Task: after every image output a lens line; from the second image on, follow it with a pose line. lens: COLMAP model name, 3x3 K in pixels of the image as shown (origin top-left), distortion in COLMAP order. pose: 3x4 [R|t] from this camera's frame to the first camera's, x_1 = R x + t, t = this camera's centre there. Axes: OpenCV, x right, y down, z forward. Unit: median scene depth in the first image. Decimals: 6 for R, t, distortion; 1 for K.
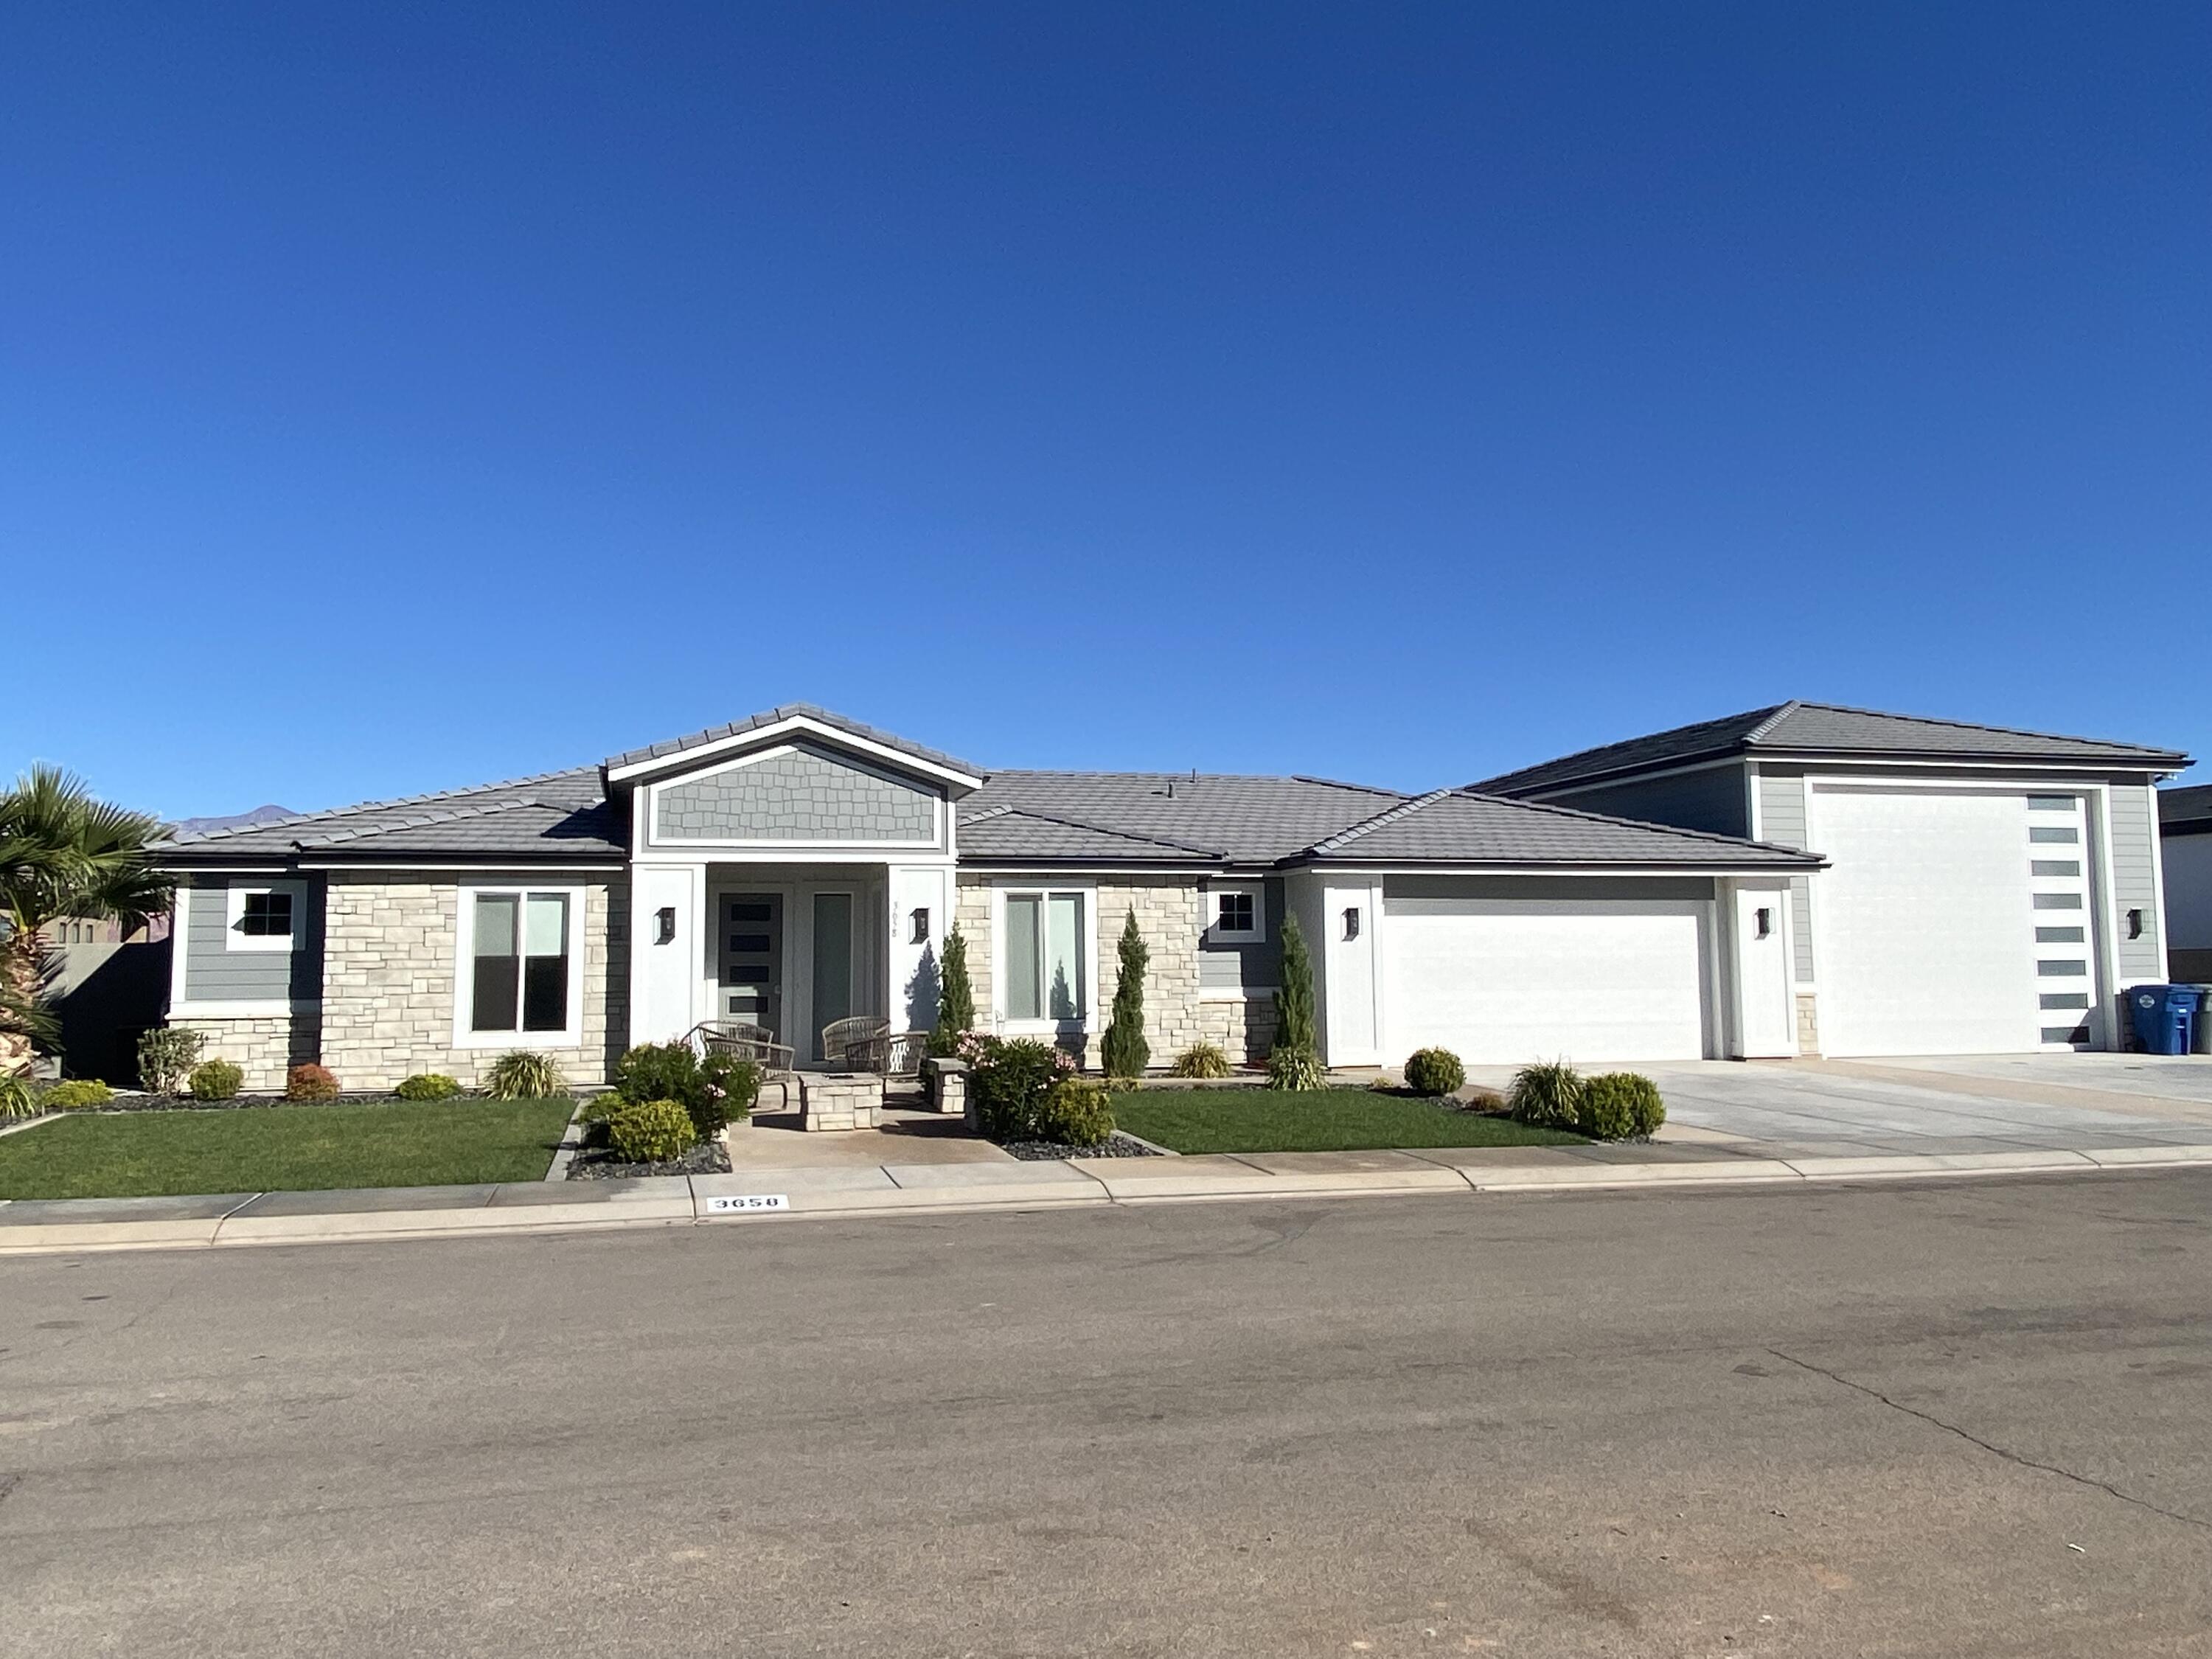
lens RADIAL K [[1590.5, 0, 1106.0], [0, 1590.5, 829.5], [0, 0, 1]] dist [0.054123, 0.000074]
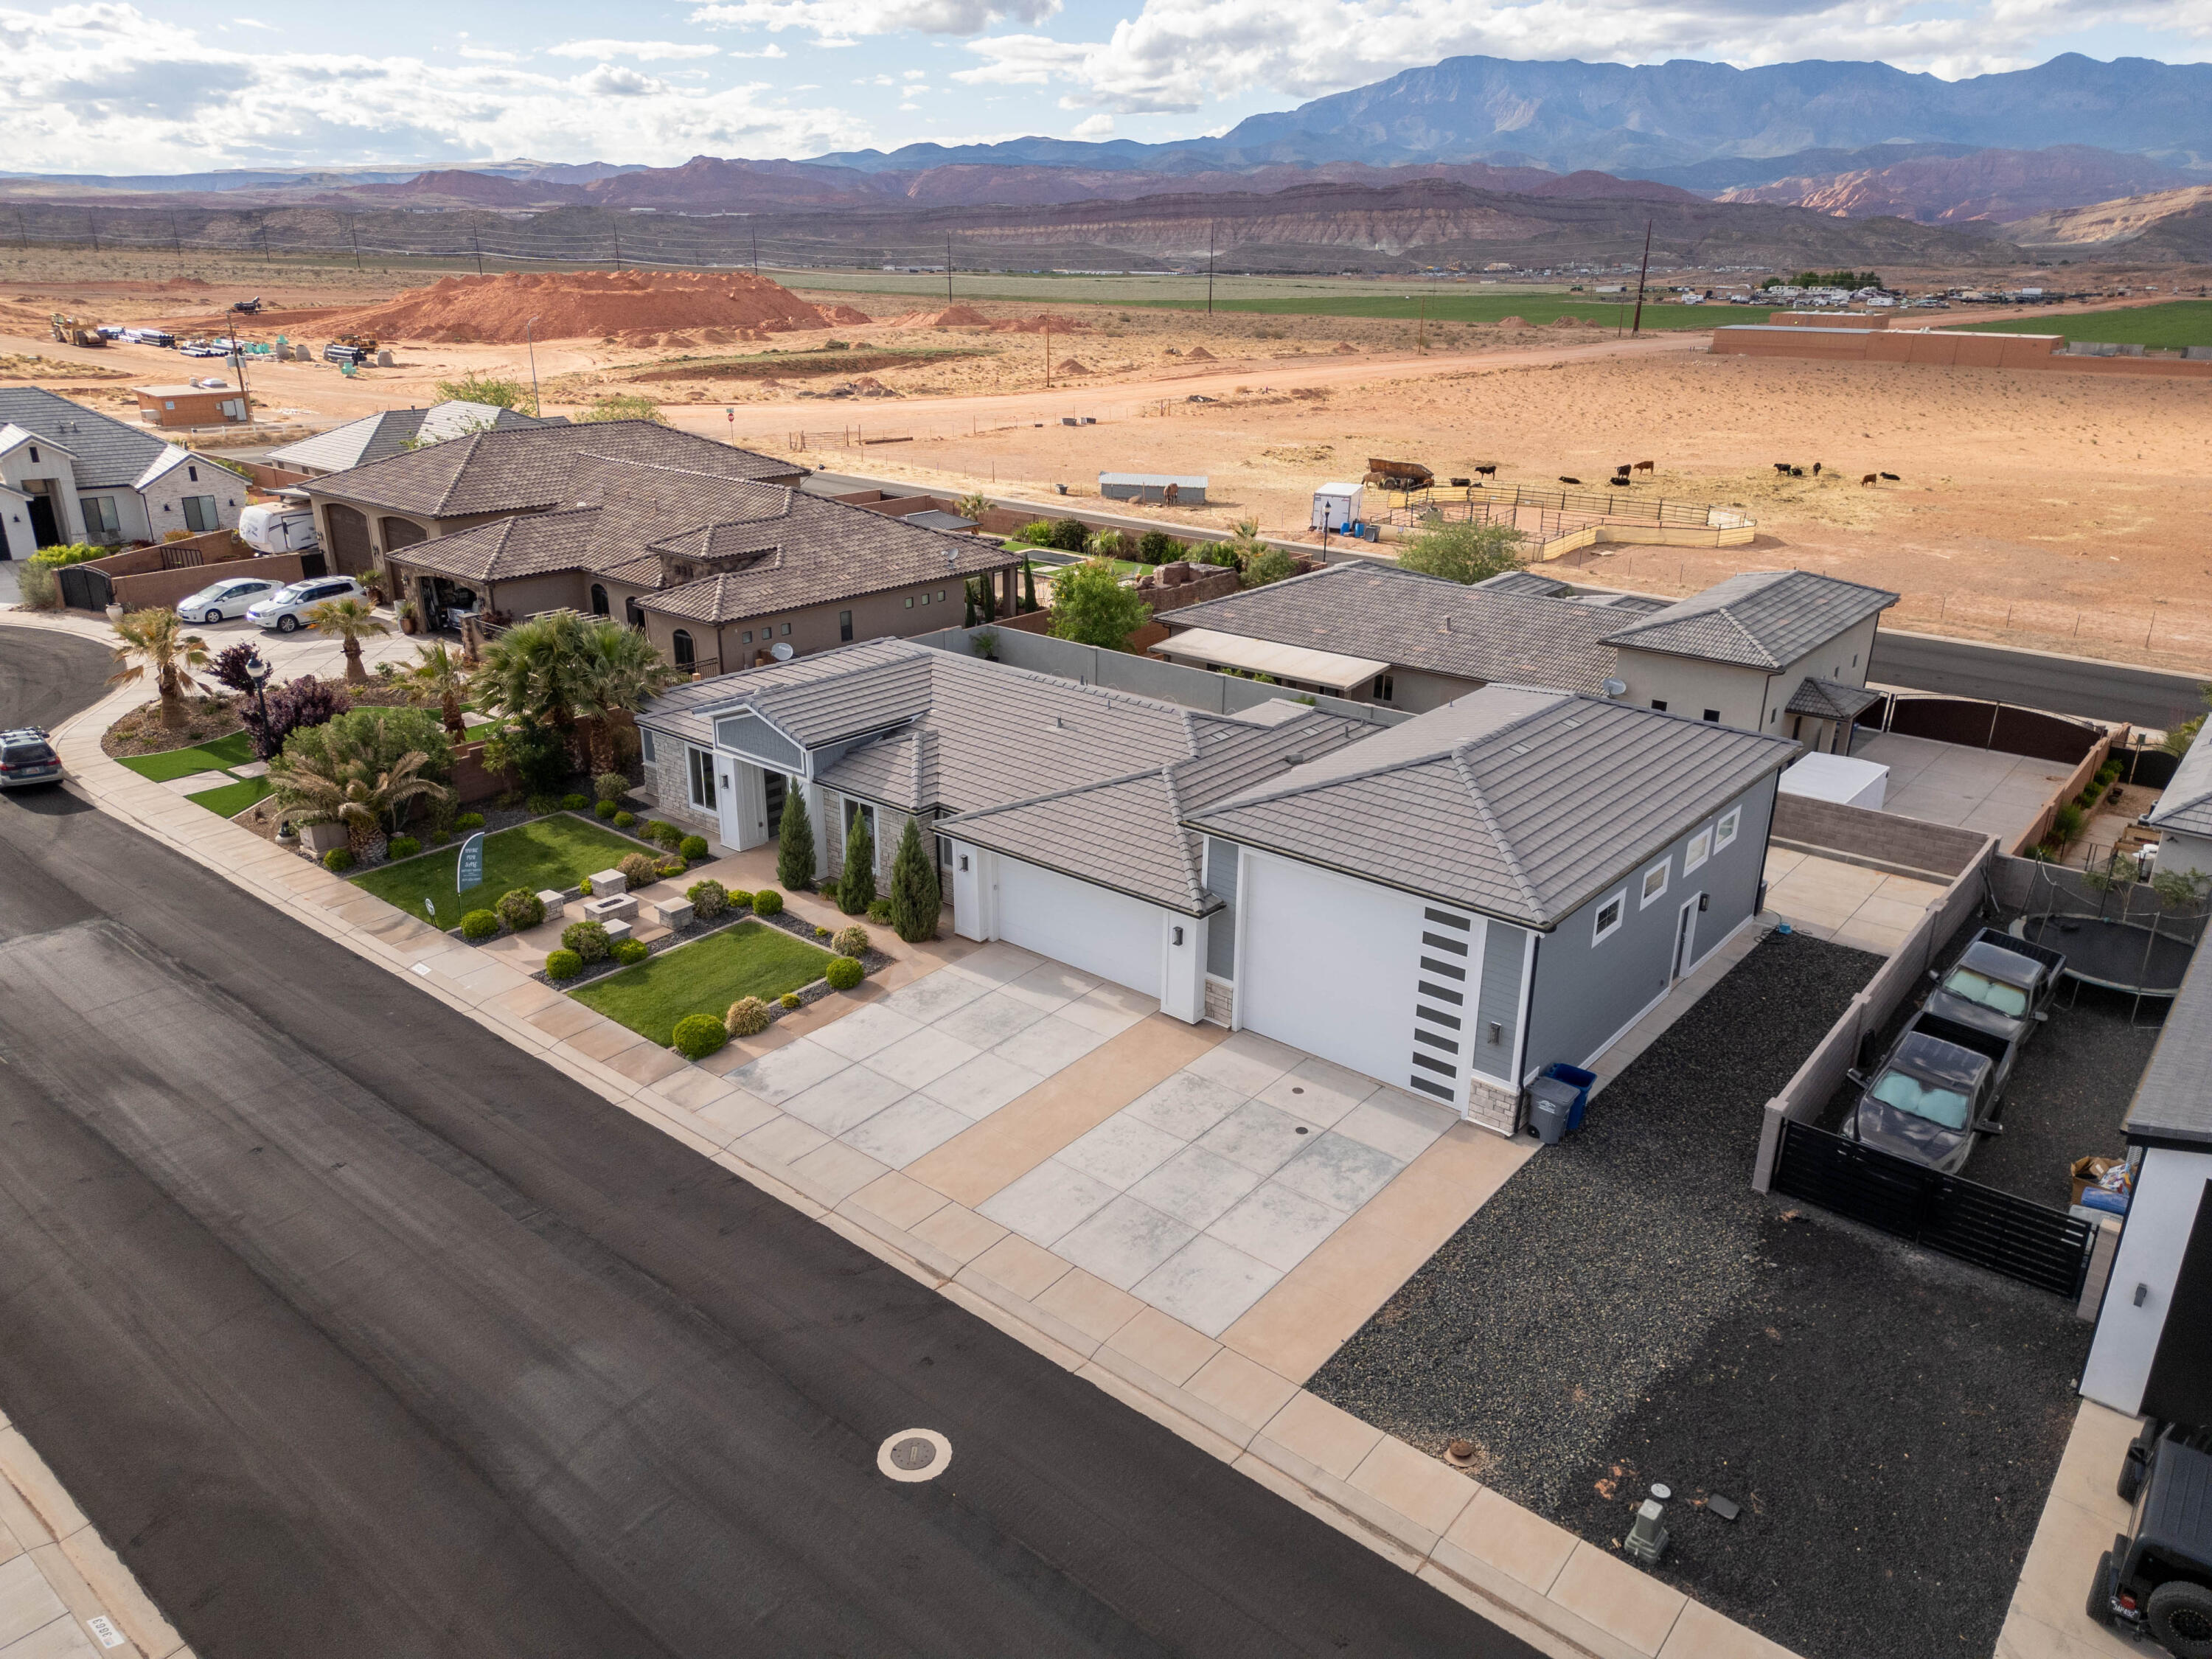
lens RADIAL K [[1545.2, 0, 1108.1], [0, 1545.2, 833.9], [0, 0, 1]] dist [0.073591, -0.062968]
pose [[0.575782, 0.301805, -0.759861, 1.719721], [0.044498, 0.916432, 0.397710, -0.718512], [0.816391, -0.262806, 0.514235, 0.301401]]
